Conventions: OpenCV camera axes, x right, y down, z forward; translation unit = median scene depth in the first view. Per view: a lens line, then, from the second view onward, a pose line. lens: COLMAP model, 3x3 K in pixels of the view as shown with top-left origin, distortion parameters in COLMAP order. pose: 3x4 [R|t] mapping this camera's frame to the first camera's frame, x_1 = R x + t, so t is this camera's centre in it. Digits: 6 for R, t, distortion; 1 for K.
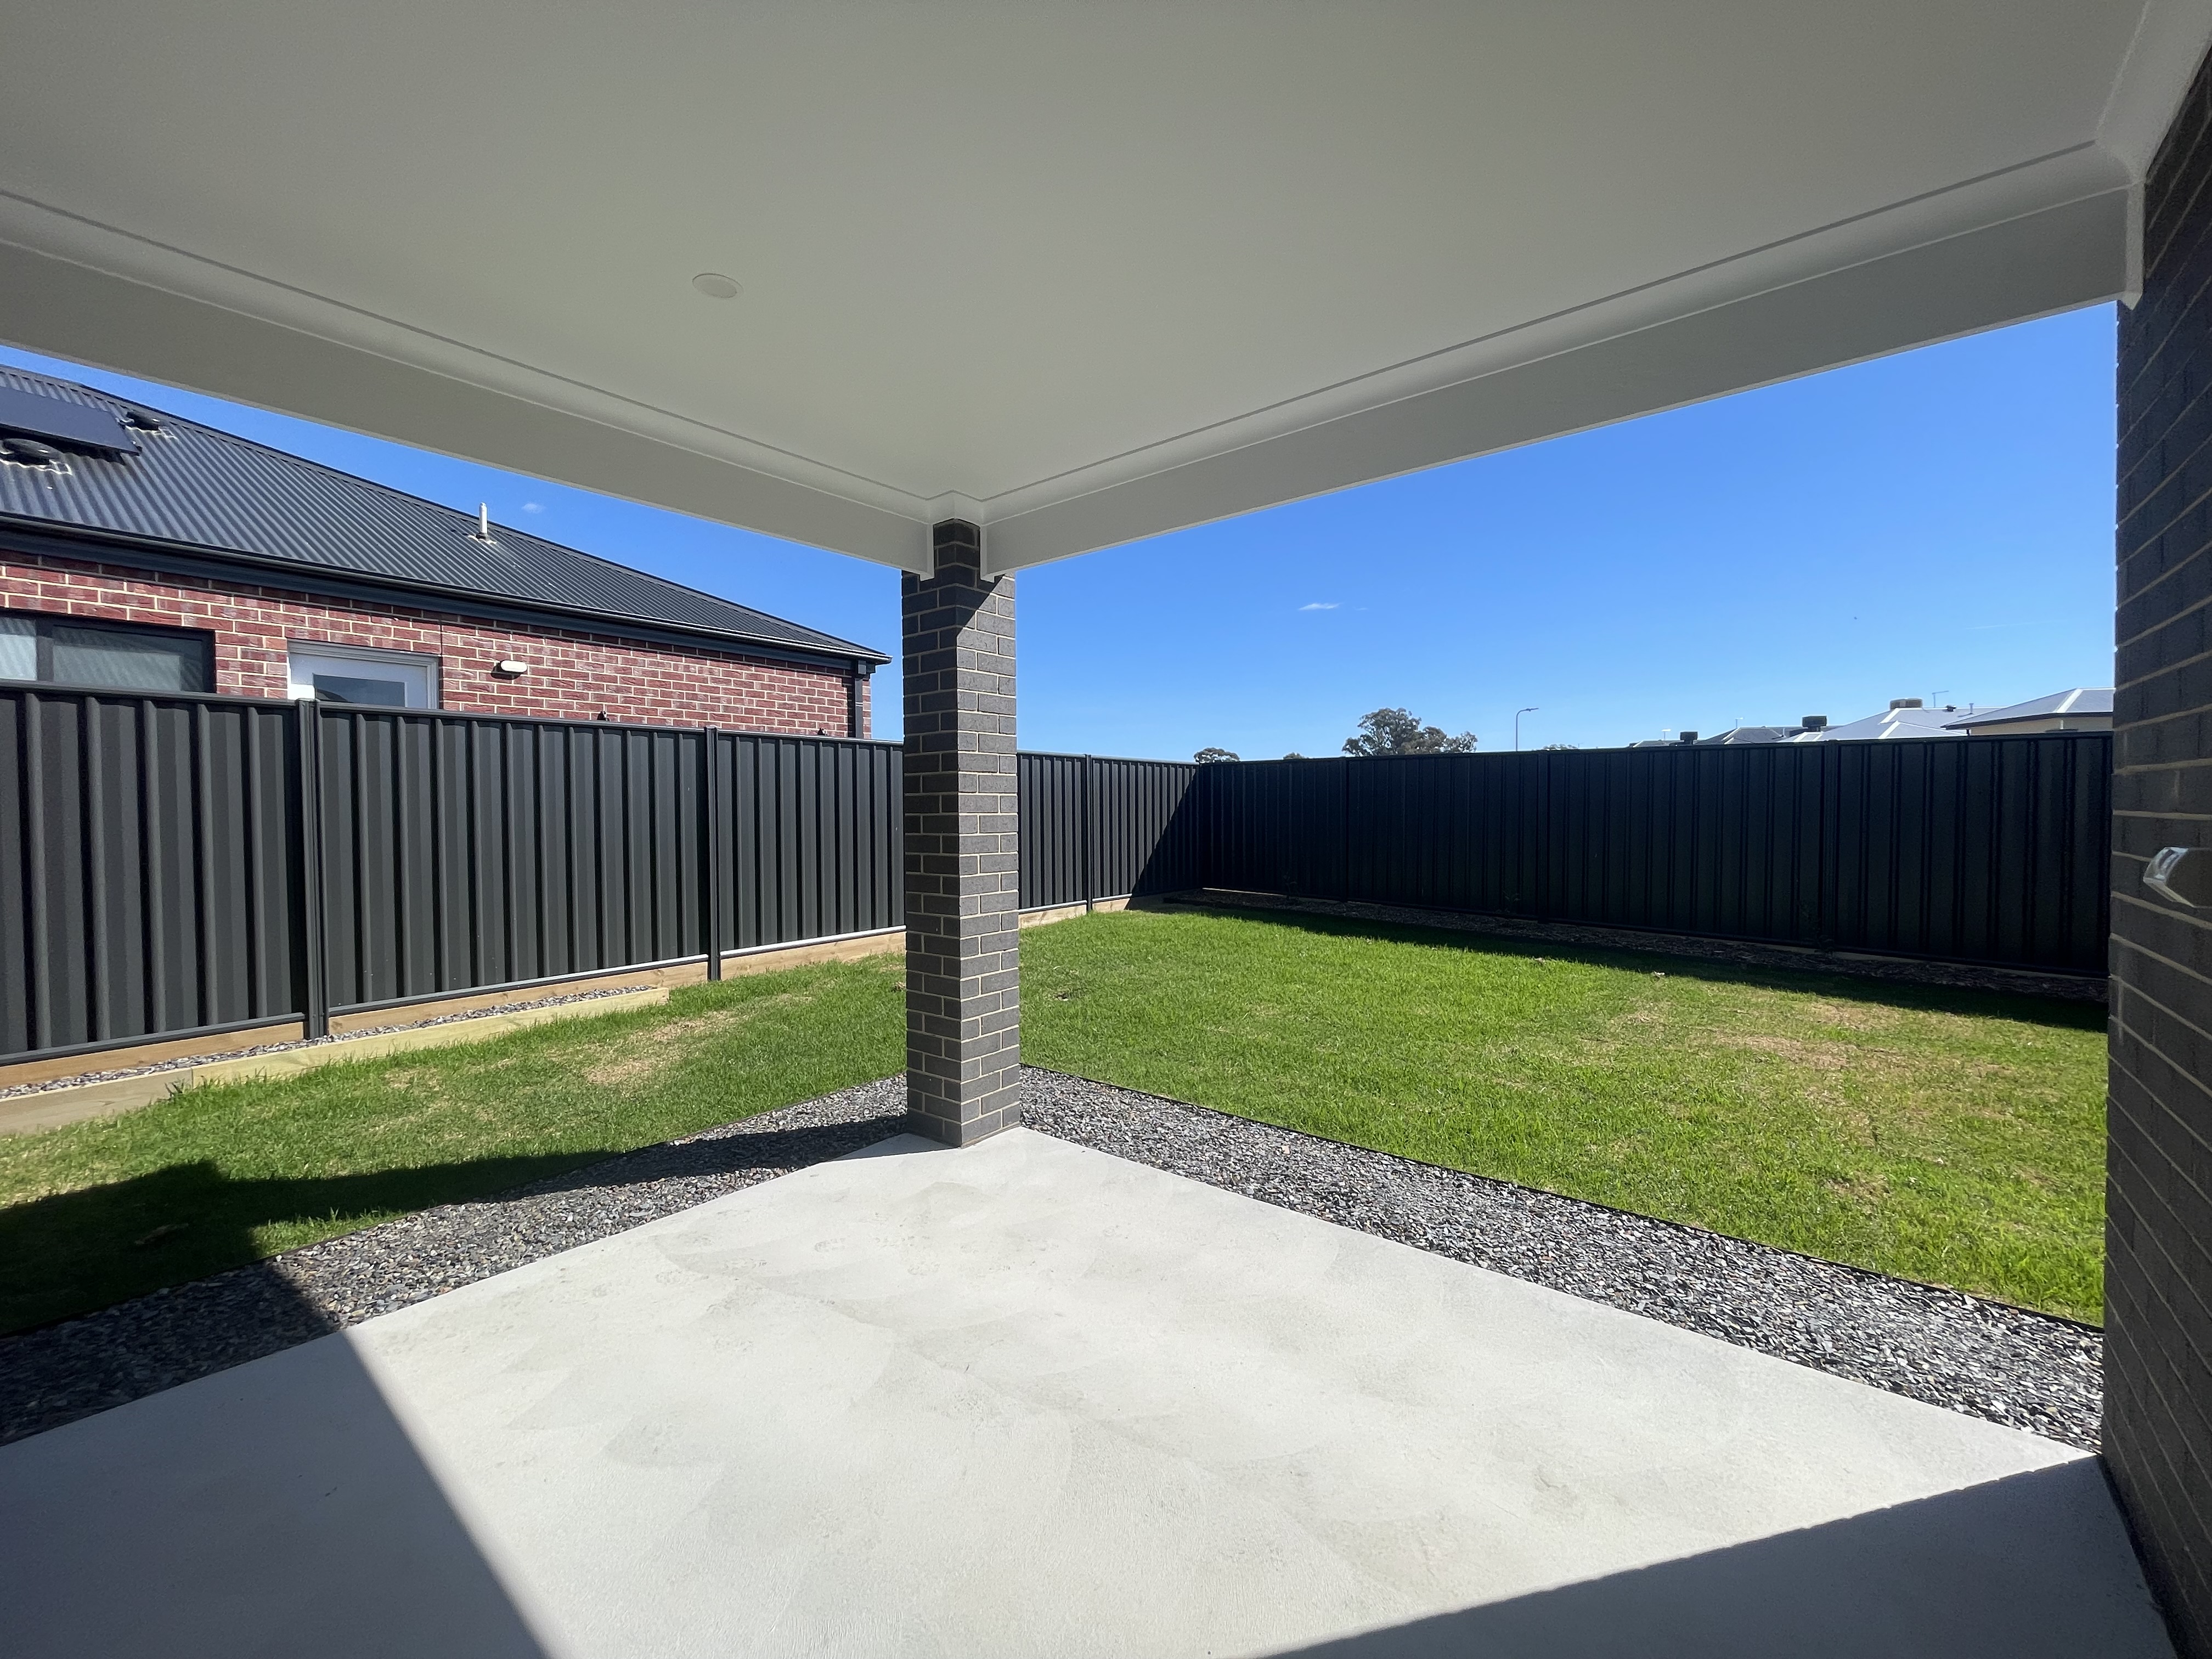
lens RADIAL K [[884.3, 0, 1104.5], [0, 884.3, 824.4], [0, 0, 1]] dist [-0.000914, 0.000139]
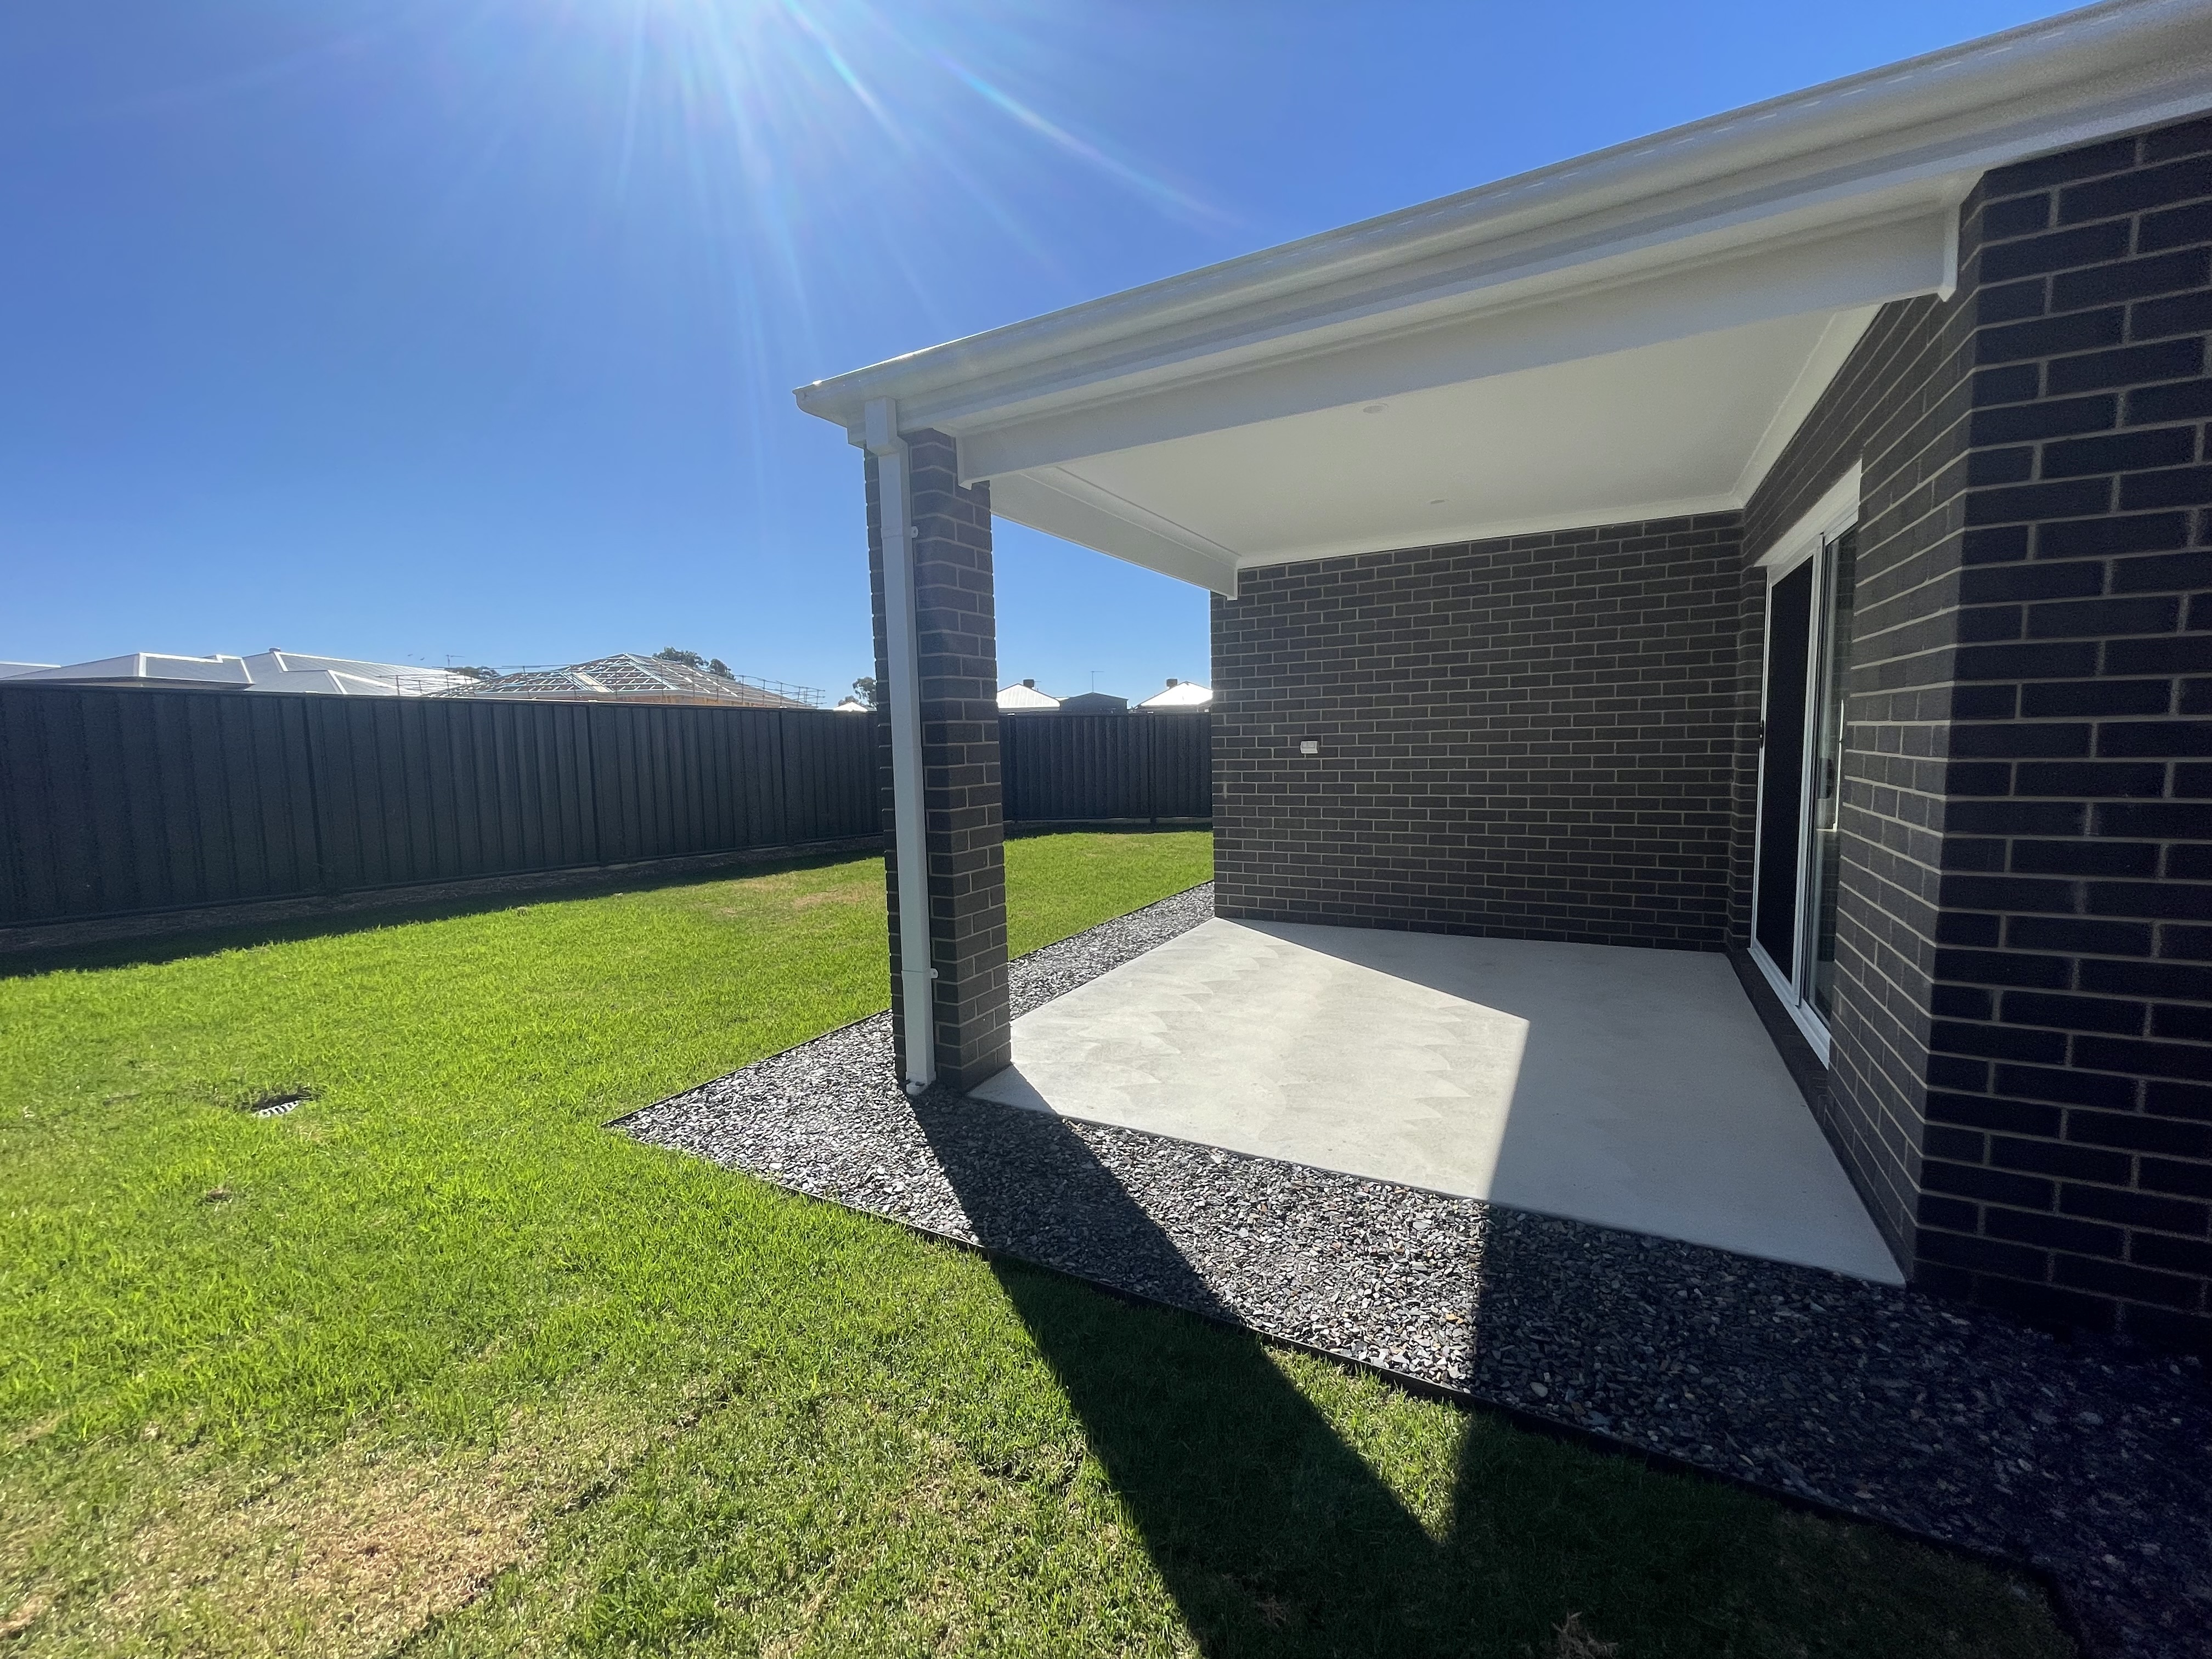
lens RADIAL K [[884.3, 0, 1104.5], [0, 884.3, 824.4], [0, 0, 1]] dist [-0.000914, 0.000139]
pose [[-0.185011, -0.085654, 0.978997, -1.163166], [0.045195, 0.994399, 0.095543, -0.009699], [-0.981697, 0.061923, -0.180103, 1.049662]]
